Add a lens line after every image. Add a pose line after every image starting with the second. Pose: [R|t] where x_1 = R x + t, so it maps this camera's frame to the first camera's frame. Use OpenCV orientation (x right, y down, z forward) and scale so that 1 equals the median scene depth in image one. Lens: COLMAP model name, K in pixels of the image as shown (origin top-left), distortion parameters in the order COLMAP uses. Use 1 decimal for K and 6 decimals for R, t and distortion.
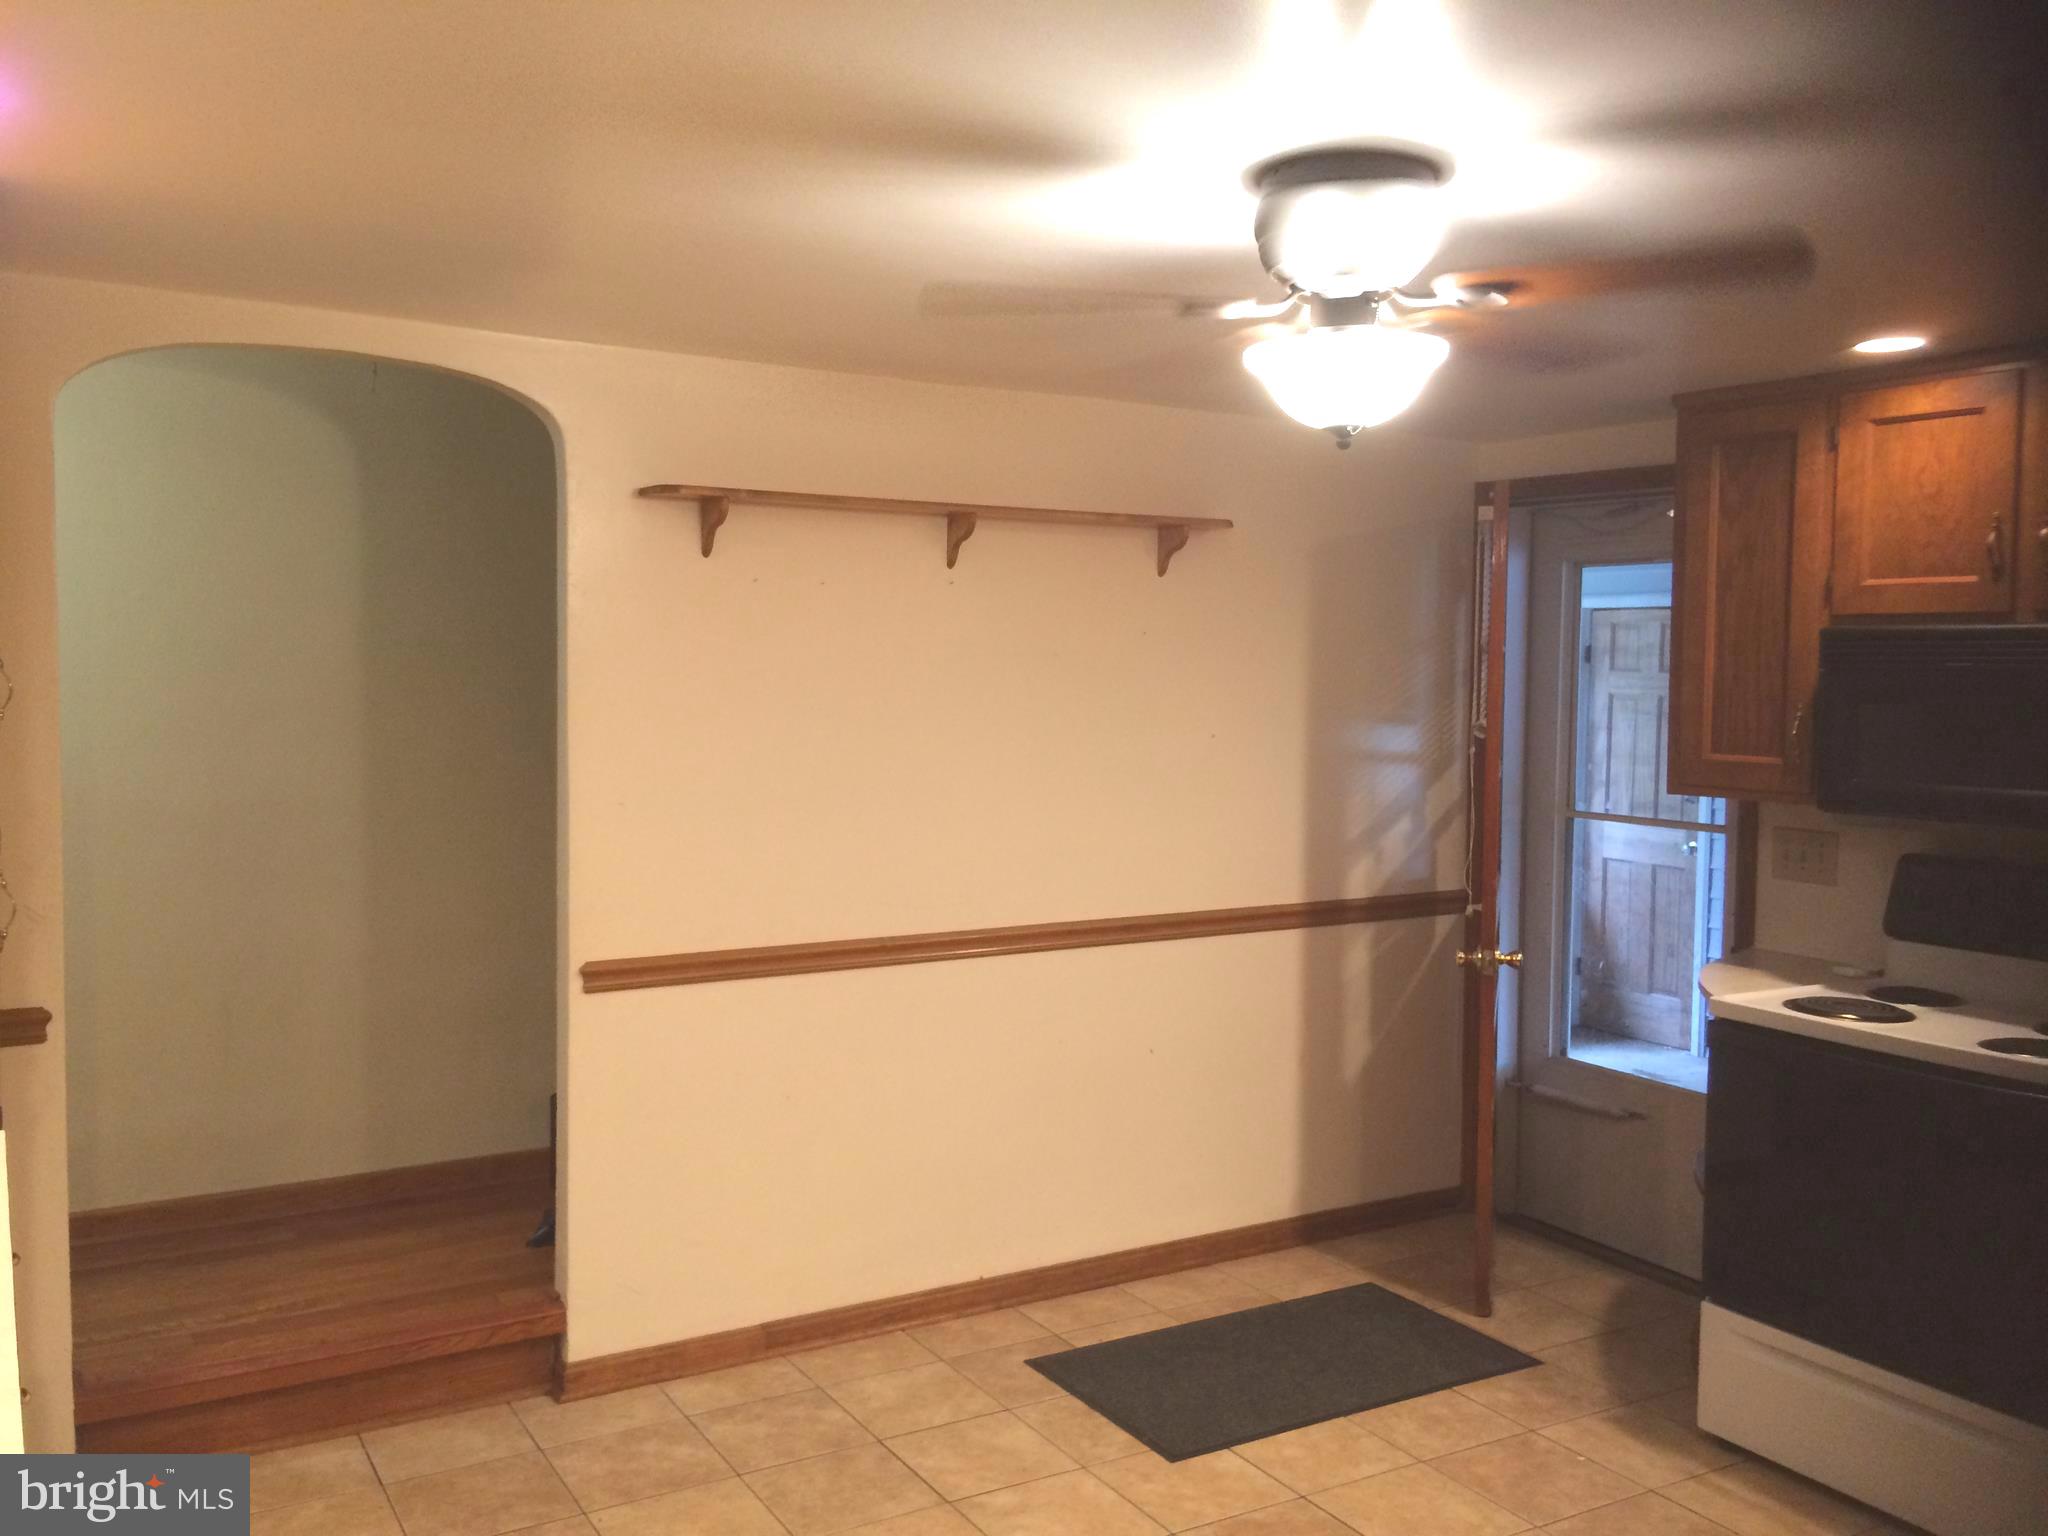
lens RADIAL K [[1756.7, 0, 1024.0], [0, 1756.7, 768.0], [0, 0, 1]] dist [0.068800, -0.122261]
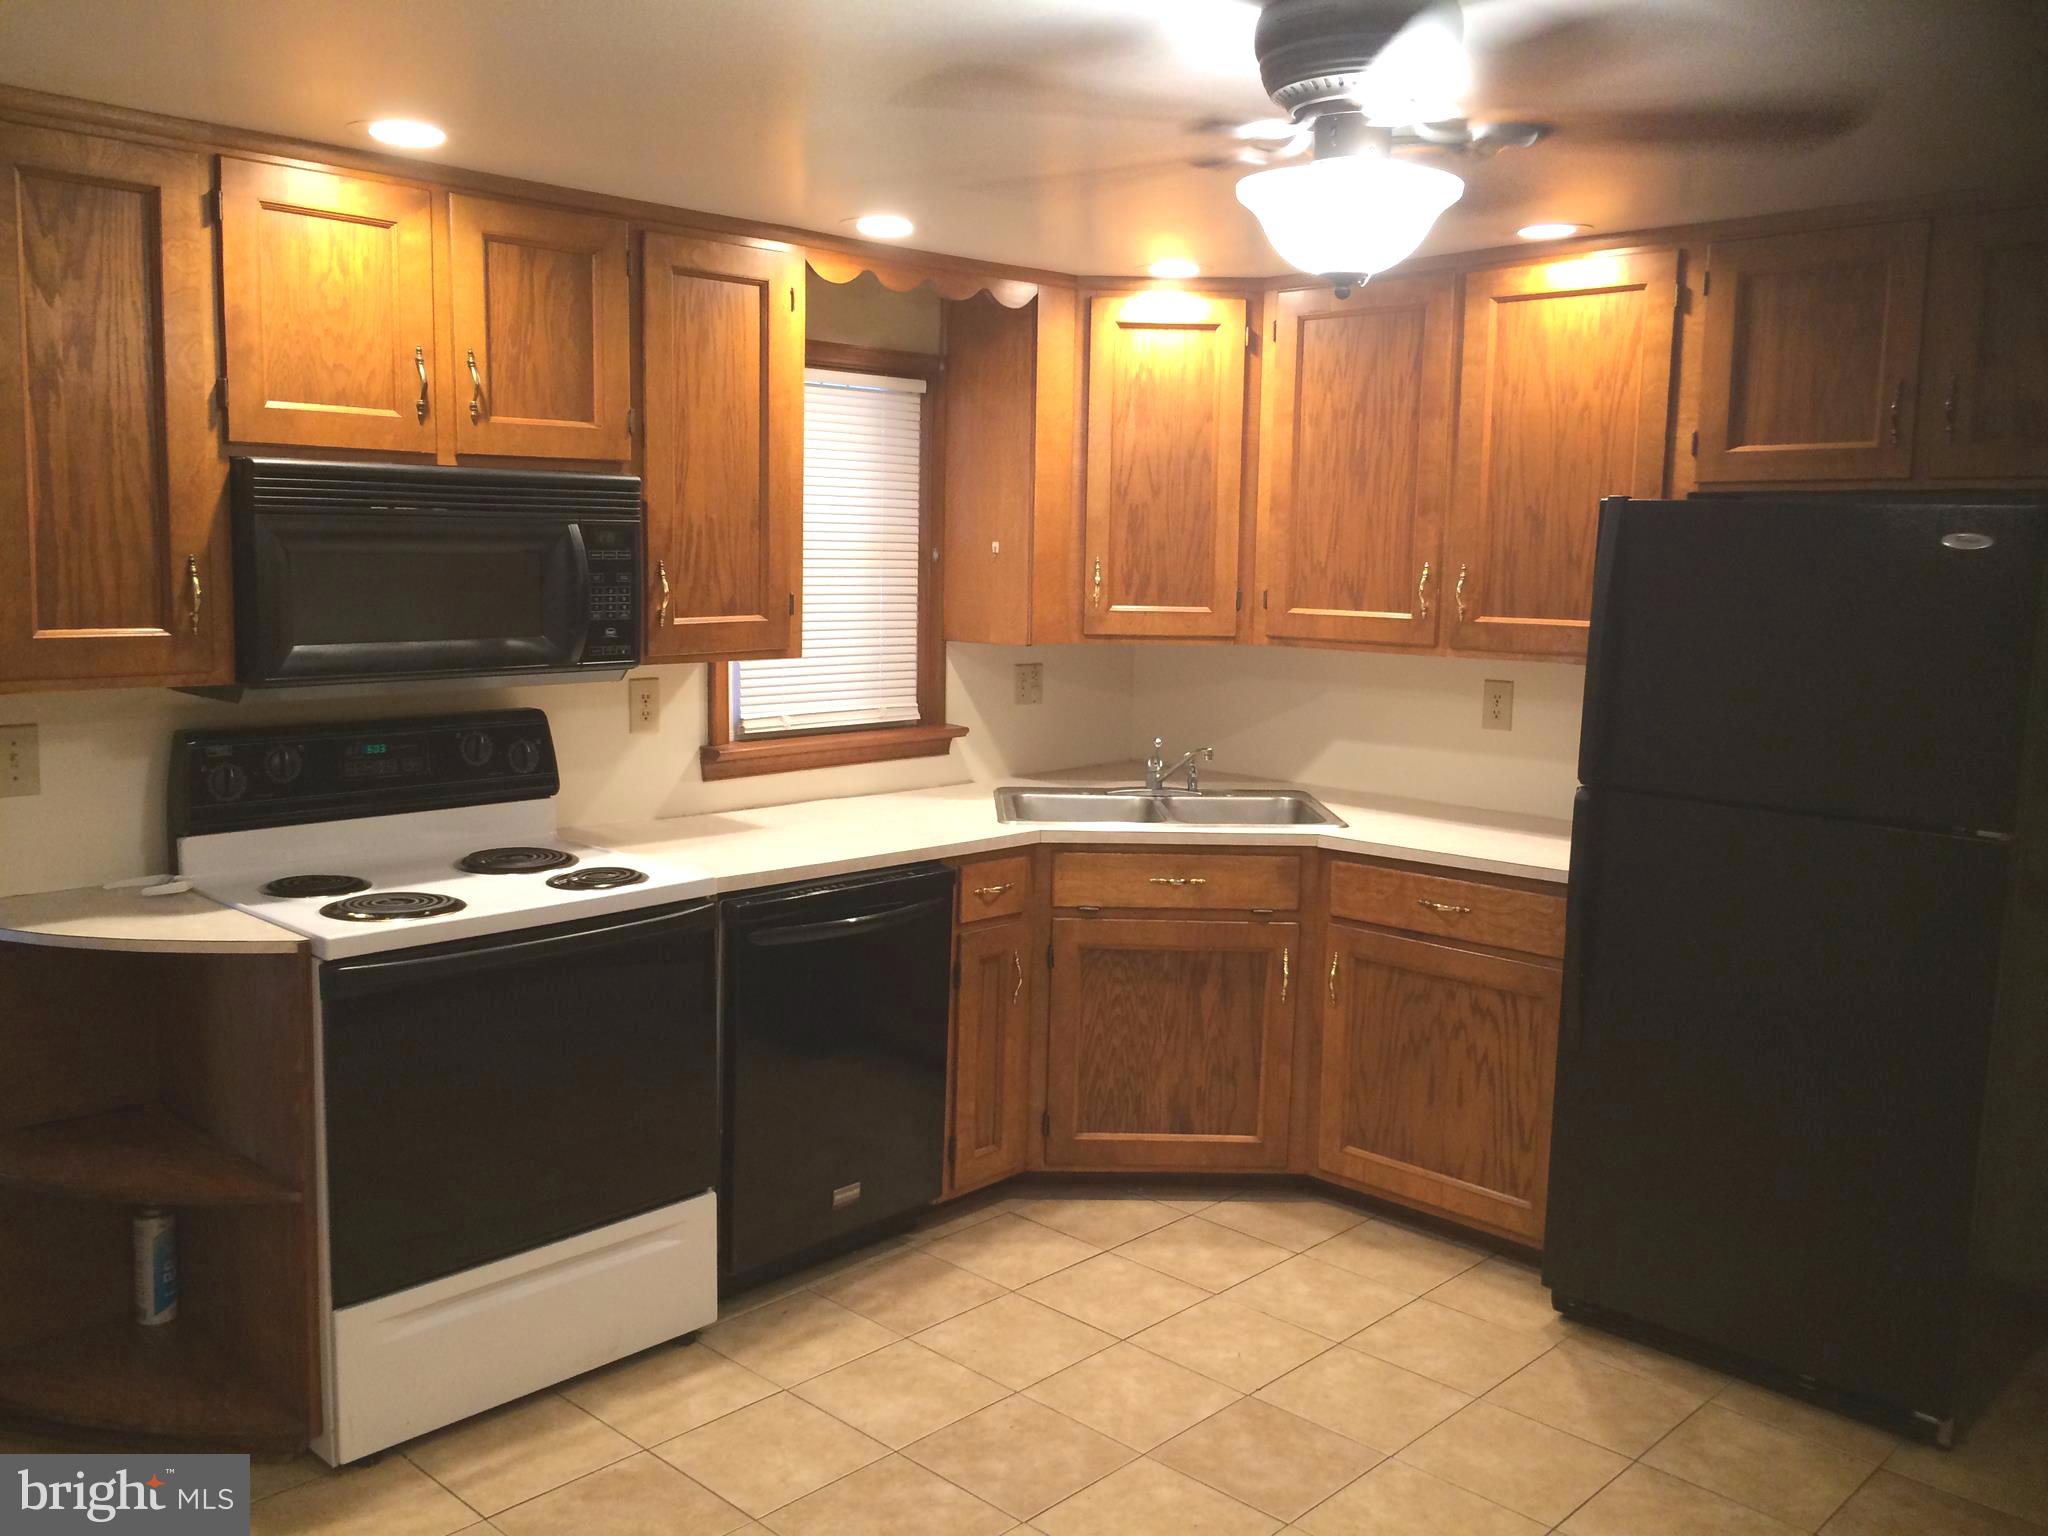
lens RADIAL K [[1756.7, 0, 1024.0], [0, 1756.7, 768.0], [0, 0, 1]] dist [0.068800, -0.122261]
pose [[-0.283102, -0.136799, 0.949284, -0.439431], [0.027289, 0.988226, 0.150549, -0.053706], [-0.958701, 0.068526, -0.276036, 0.932284]]
